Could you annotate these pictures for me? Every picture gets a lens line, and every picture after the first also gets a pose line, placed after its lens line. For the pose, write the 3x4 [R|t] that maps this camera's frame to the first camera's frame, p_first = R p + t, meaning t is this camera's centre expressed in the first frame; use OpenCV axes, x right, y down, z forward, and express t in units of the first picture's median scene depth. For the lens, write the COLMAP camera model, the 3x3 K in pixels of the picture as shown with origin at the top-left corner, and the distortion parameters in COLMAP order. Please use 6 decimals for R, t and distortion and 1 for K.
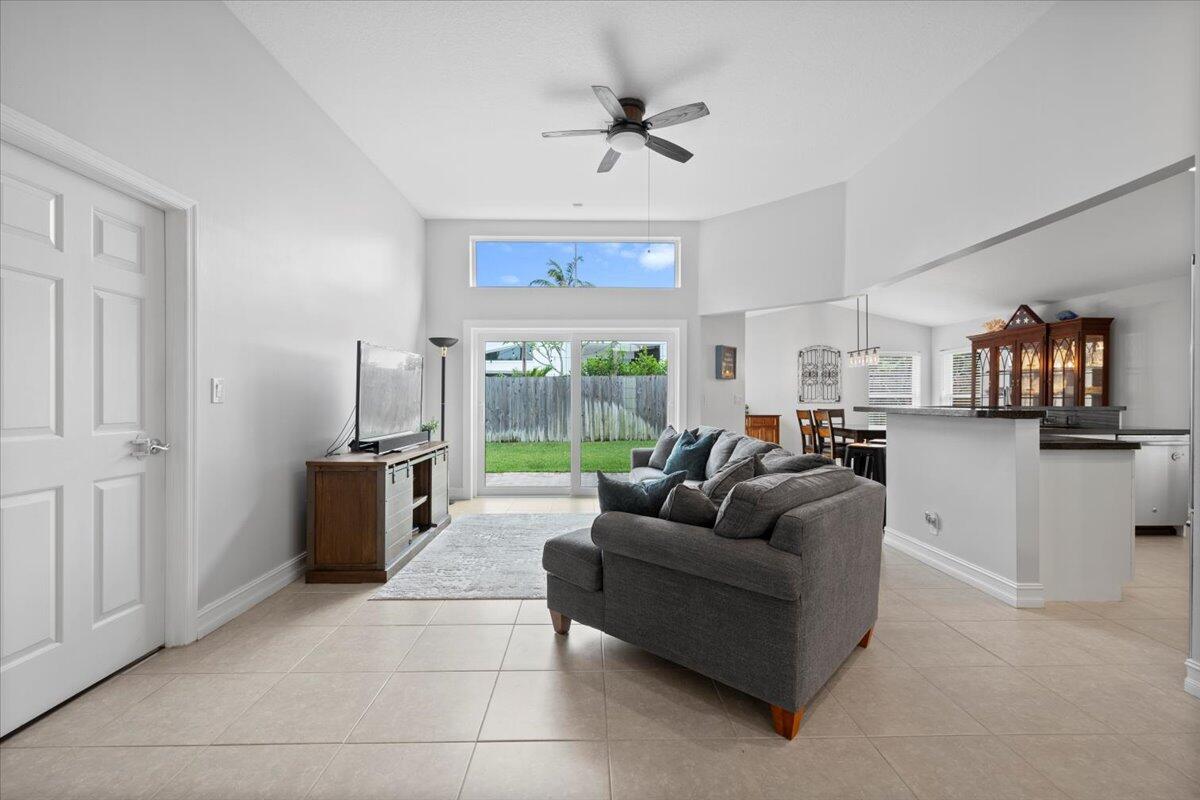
lens RADIAL K [[508.1, 0, 600.0], [0, 508.1, 400.0], [0, 0, 1]] dist [0.001463, 0.000222]
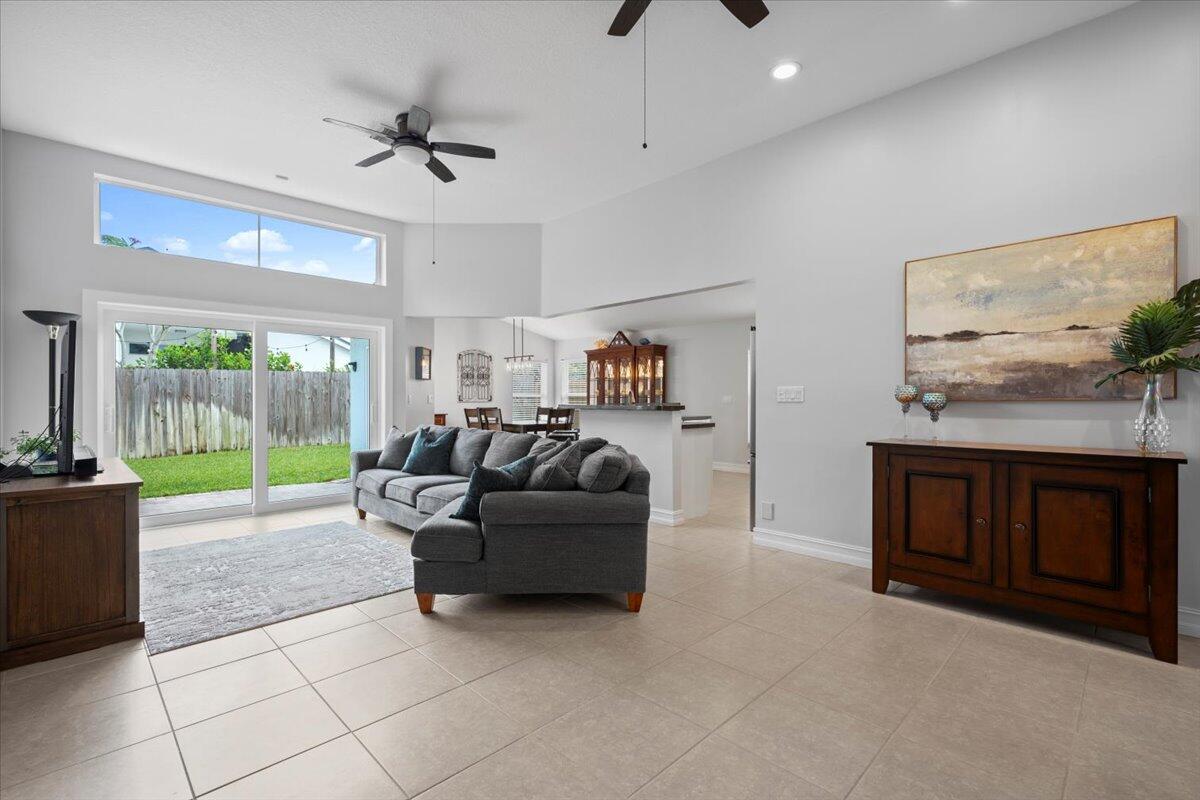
lens RADIAL K [[536.6, 0, 600.0], [0, 536.6, 400.0], [0, 0, 1]] dist [0.001177, 0.000122]
pose [[0.726026, -0.004554, 0.687652, -0.257682], [0.003692, 0.999989, 0.002724, -0.001454], [-0.687657, 0.000561, 0.726035, -0.042562]]
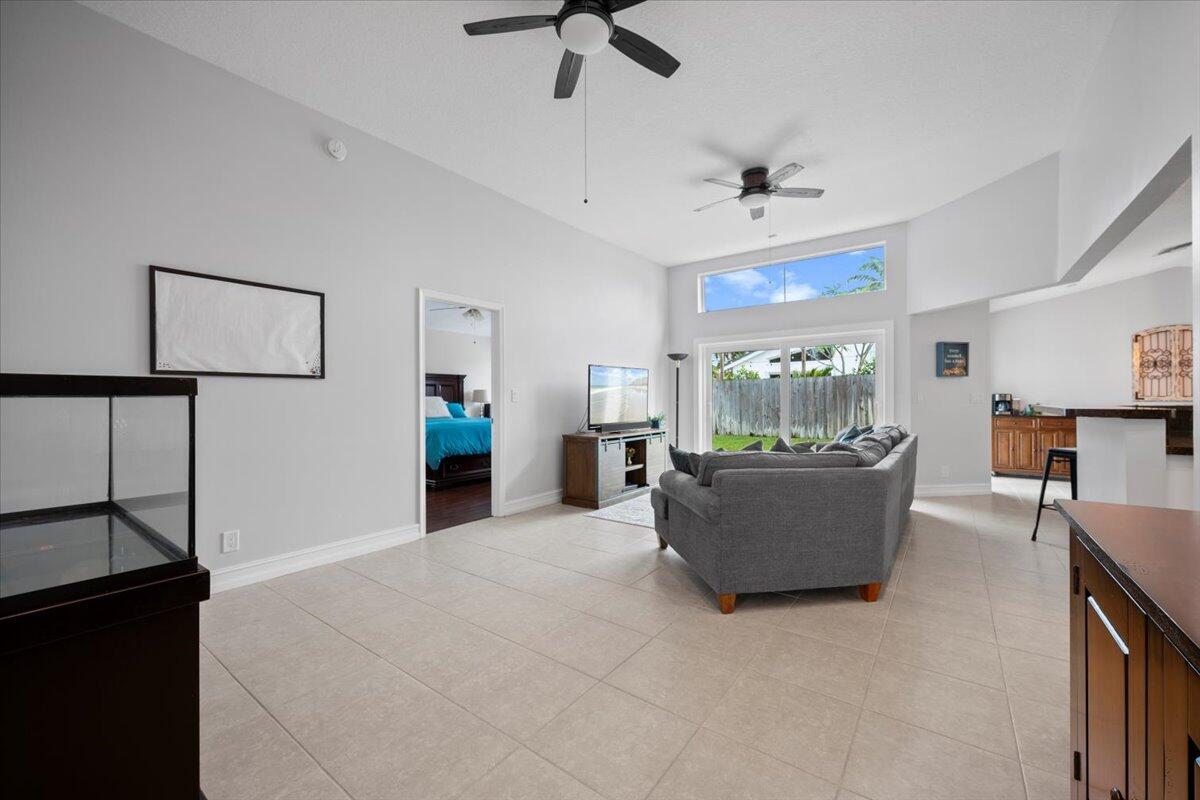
lens RADIAL K [[474.3, 0, 600.0], [0, 474.3, 400.0], [0, 0, 1]] dist [0.001851, 0.000197]
pose [[0.789803, -0.002961, -0.613354, 0.289565], [0.004309, 0.999990, 0.000722, -0.000562], [0.613346, -0.003213, 0.789808, -0.119162]]
